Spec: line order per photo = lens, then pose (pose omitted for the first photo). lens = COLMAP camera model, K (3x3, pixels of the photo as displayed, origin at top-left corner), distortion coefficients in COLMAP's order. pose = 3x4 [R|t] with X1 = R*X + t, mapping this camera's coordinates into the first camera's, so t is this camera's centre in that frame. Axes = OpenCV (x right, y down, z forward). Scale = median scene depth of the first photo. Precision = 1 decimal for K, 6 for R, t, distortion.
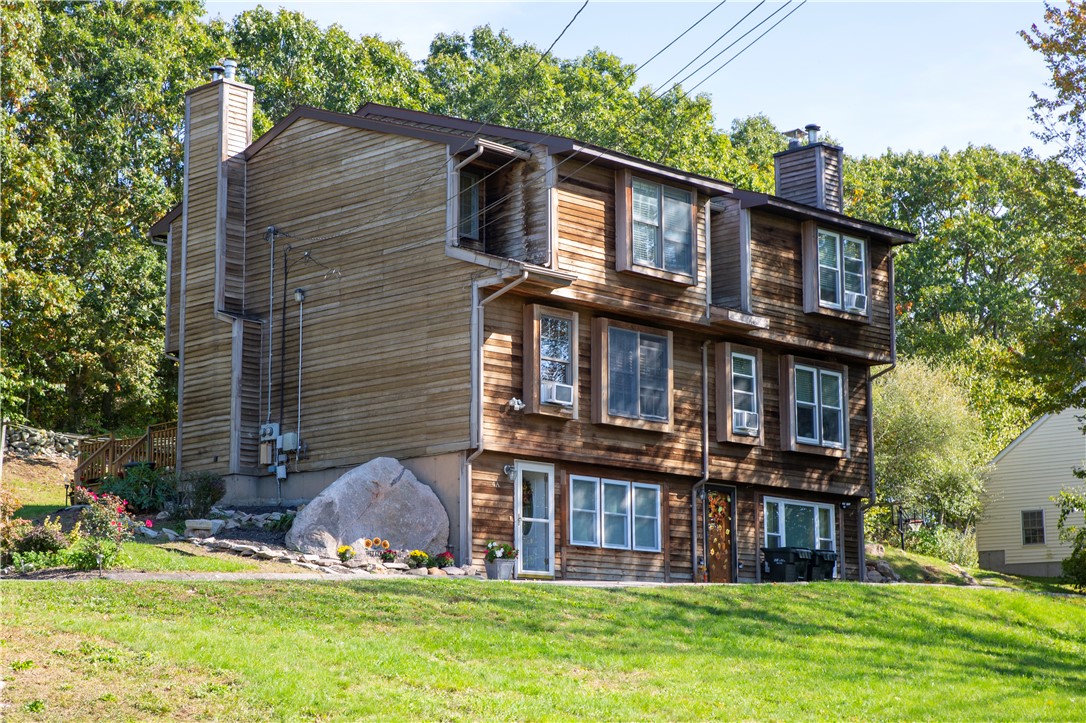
lens RADIAL K [[2039.6, 0, 543.0], [0, 2039.6, 361.5], [0, 0, 1]] dist [-0.004756, 0.015238]
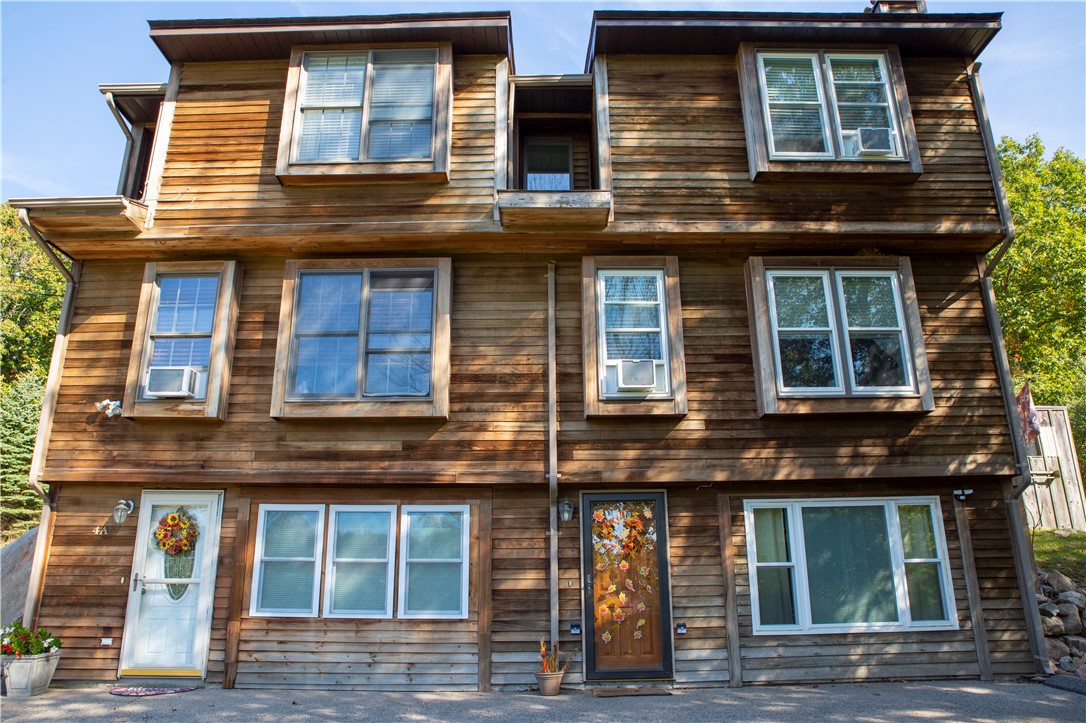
lens RADIAL K [[764.2, 0, 543.0], [0, 764.2, 361.5], [0, 0, 1]] dist [-0.142789, 0.132307]
pose [[0.698277, -0.220606, -0.680986, 0.236766], [0.126515, 0.974385, -0.185926, 0.063995], [0.704559, 0.043673, 0.708300, 0.854387]]
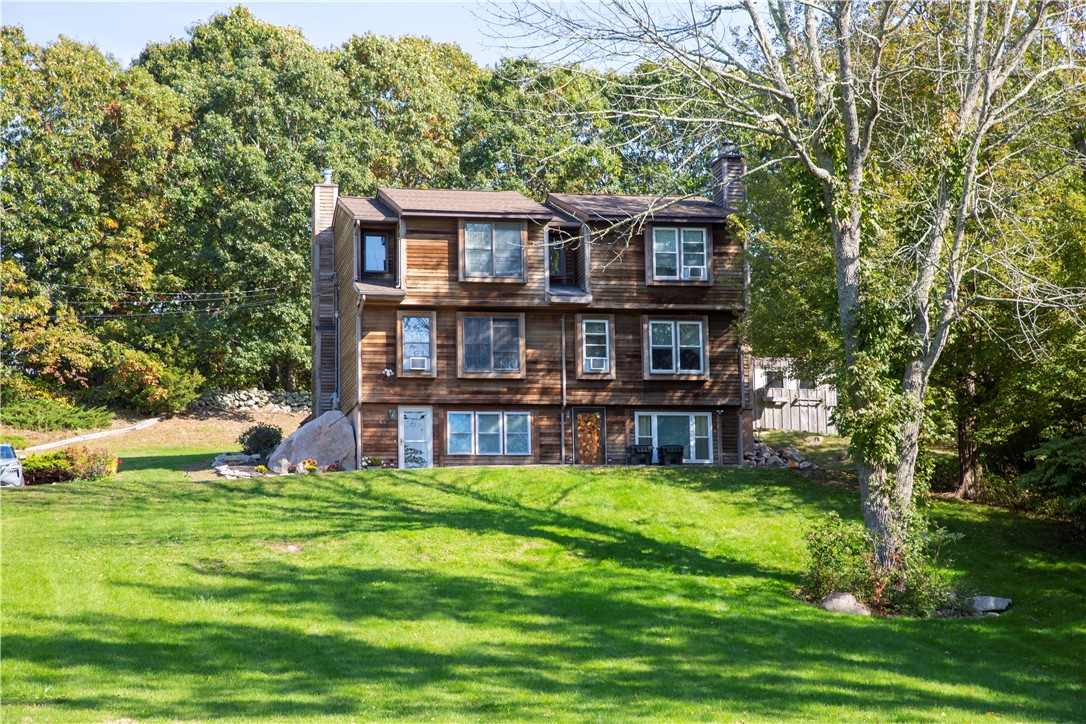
lens RADIAL K [[1927.4, 0, 543.0], [0, 1927.4, 362.0], [0, 0, 1]] dist [0.216538, 0.173762]
pose [[0.829920, -0.086468, -0.551140, 0.880936], [0.108439, 0.994076, 0.007330, 0.013187], [0.547242, -0.065848, 0.834380, -0.219855]]
